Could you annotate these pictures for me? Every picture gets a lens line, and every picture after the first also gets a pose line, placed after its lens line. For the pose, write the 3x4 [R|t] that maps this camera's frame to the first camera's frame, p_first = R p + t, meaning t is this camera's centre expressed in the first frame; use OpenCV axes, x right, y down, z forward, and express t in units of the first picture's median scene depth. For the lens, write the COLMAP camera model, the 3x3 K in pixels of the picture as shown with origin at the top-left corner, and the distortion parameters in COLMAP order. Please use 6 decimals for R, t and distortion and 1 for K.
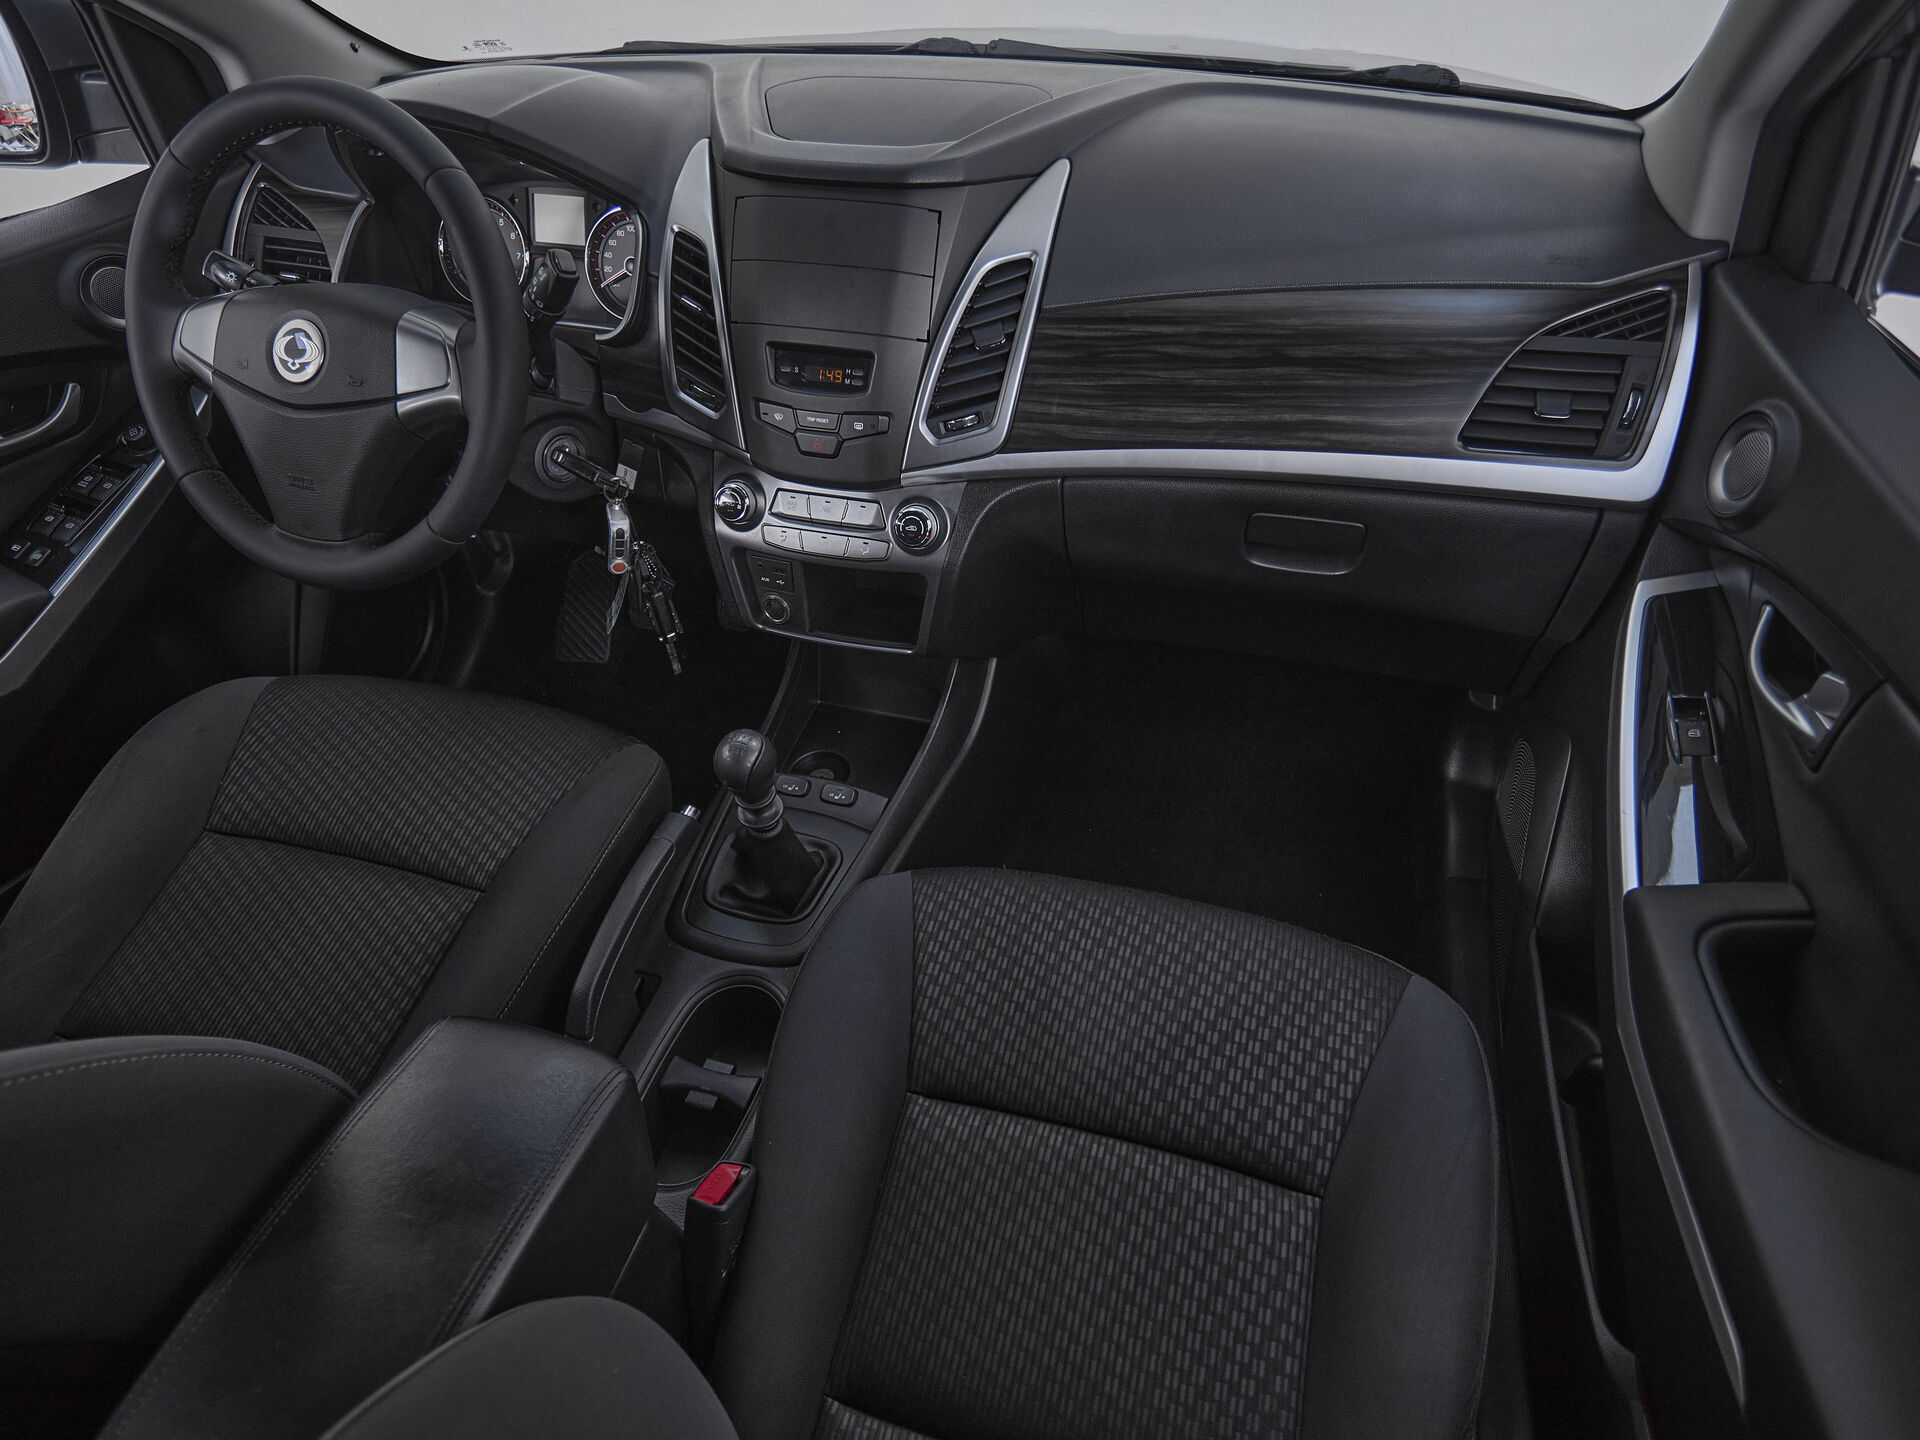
lens RADIAL K [[1010.8, 0, 970.4], [0, 1010.8, 721.9], [0, 0, 1]] dist [-0.001433, -0.000149]
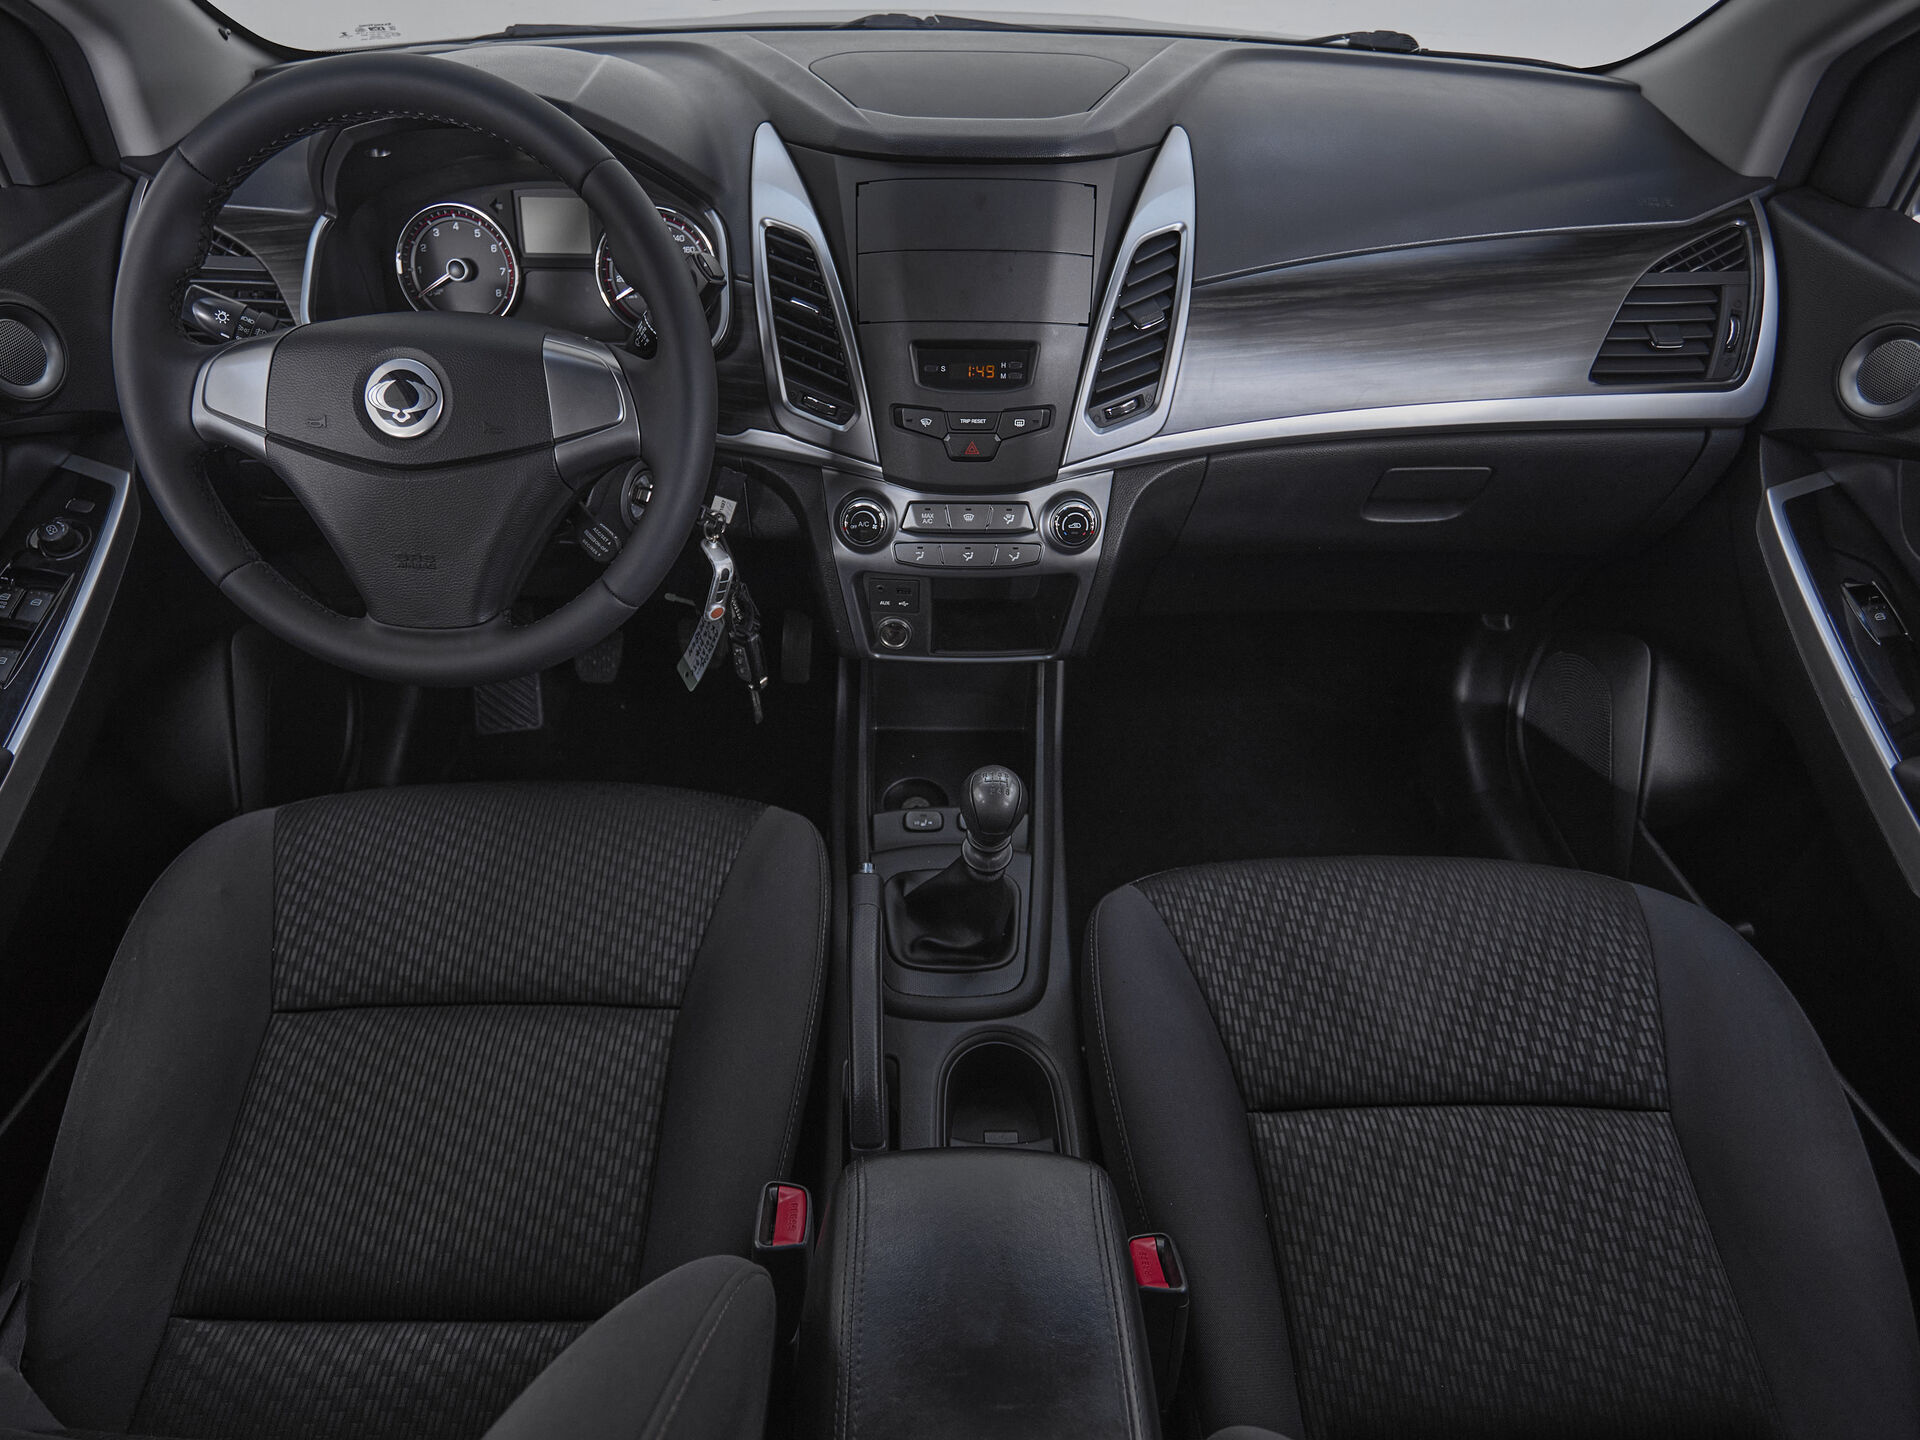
lens RADIAL K [[1005.1, 0, 904.9], [0, 1005.1, 716.1], [0, 0, 1]] dist [-0.002686, -0.001601]
pose [[0.962396, -0.164497, 0.216184, -0.462344], [0.164223, 0.986233, 0.019361, -0.063730], [-0.216393, 0.016869, 0.976161, 0.130376]]
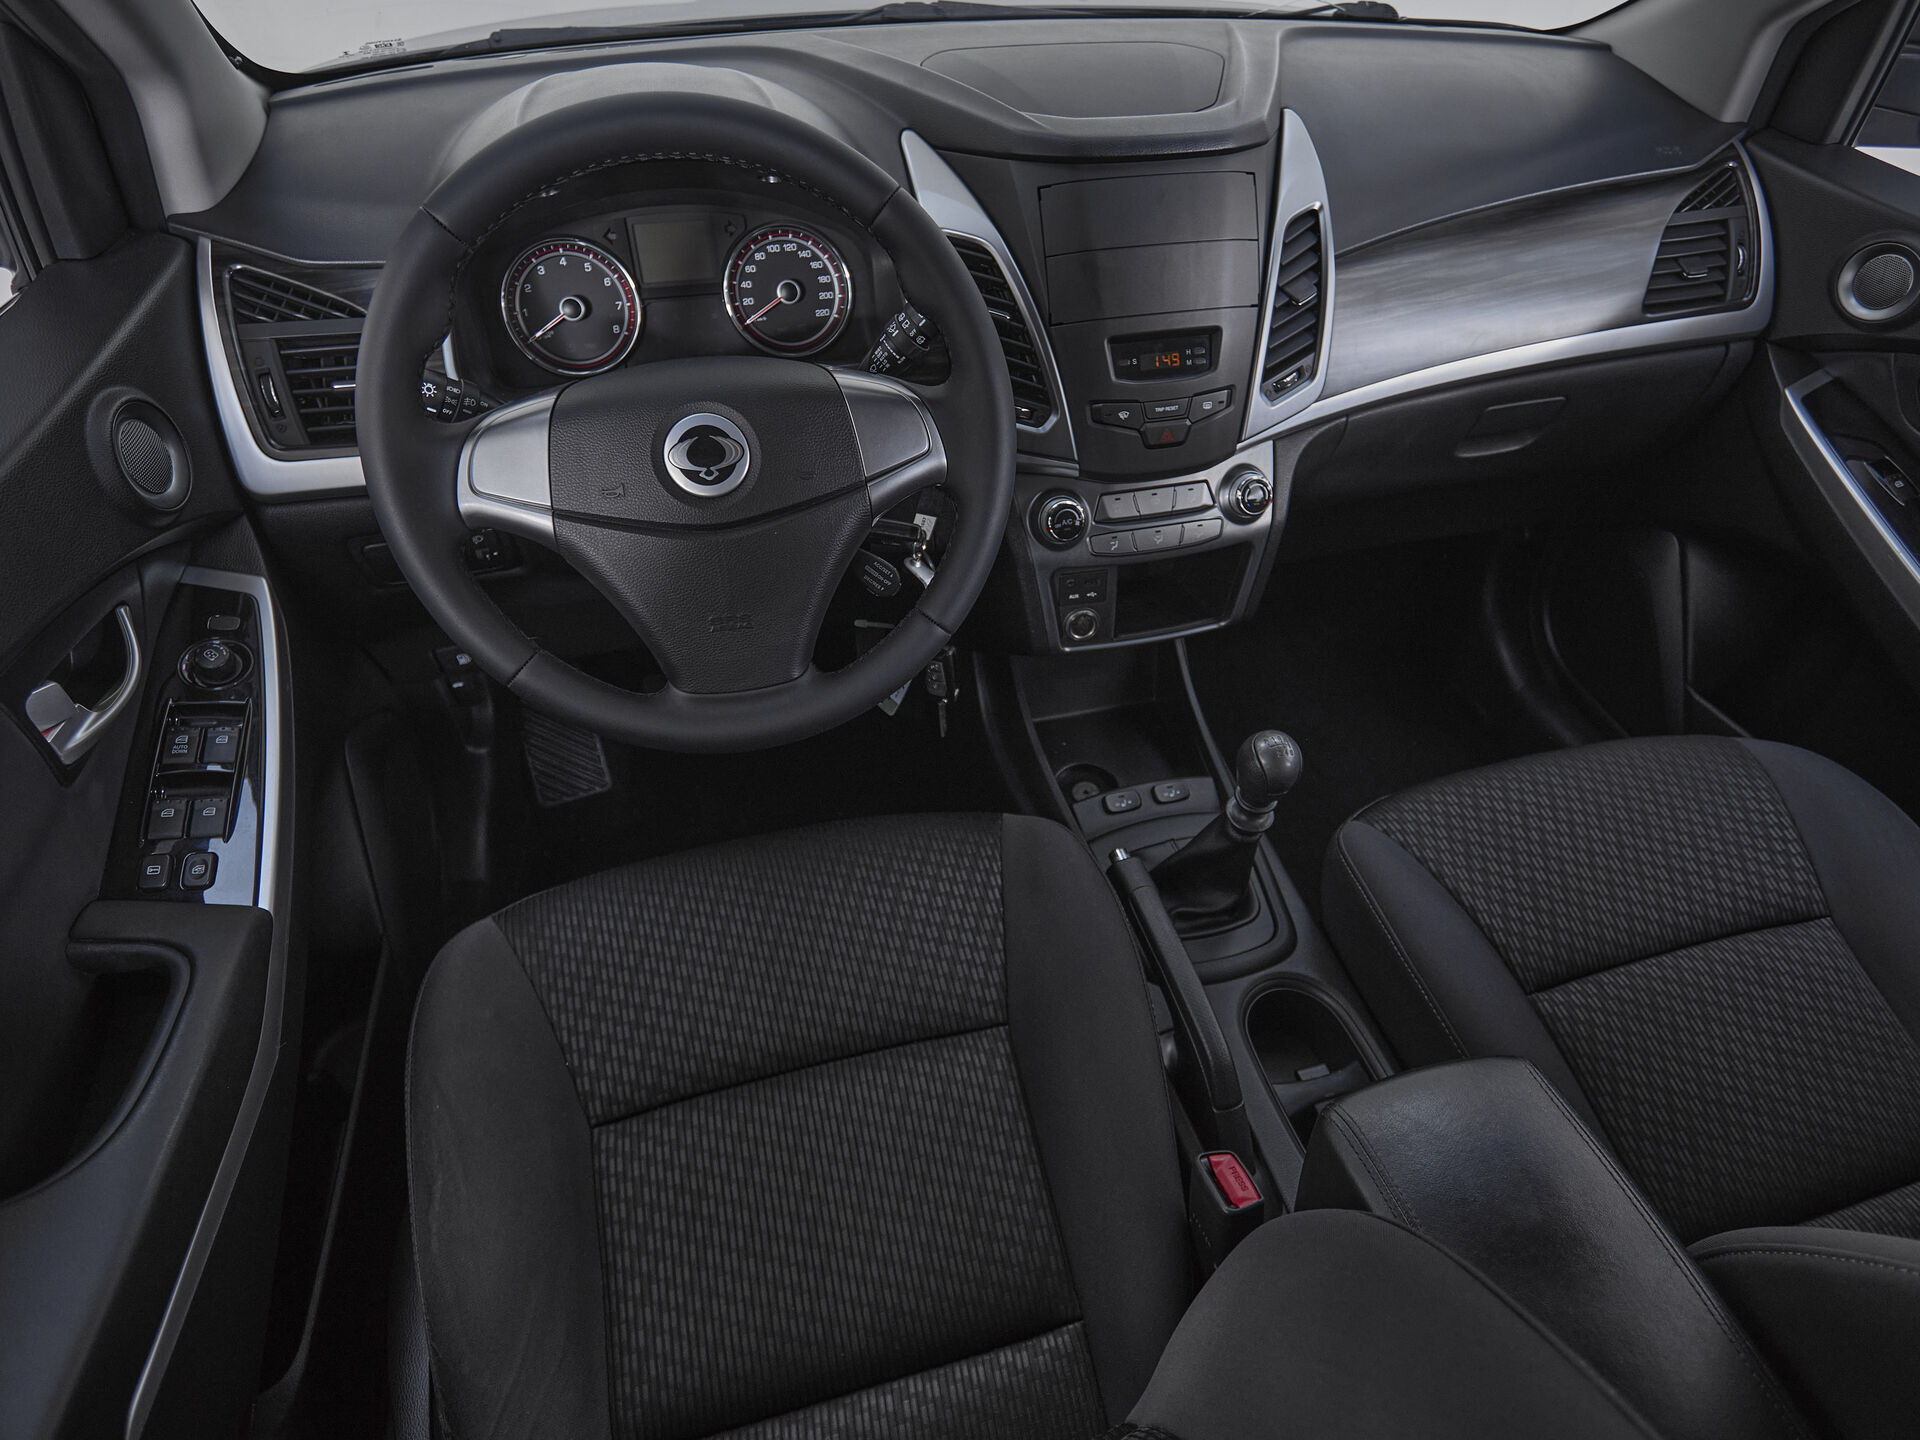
lens RADIAL K [[1036.7, 0, 967.6], [0, 1036.7, 726.1], [0, 0, 1]] dist [-0.003814, -0.001325]
pose [[0.859186, -0.330513, 0.390590, -0.809892], [0.321712, 0.942559, 0.089908, -0.169223], [-0.397870, 0.048410, 0.916164, 0.200976]]
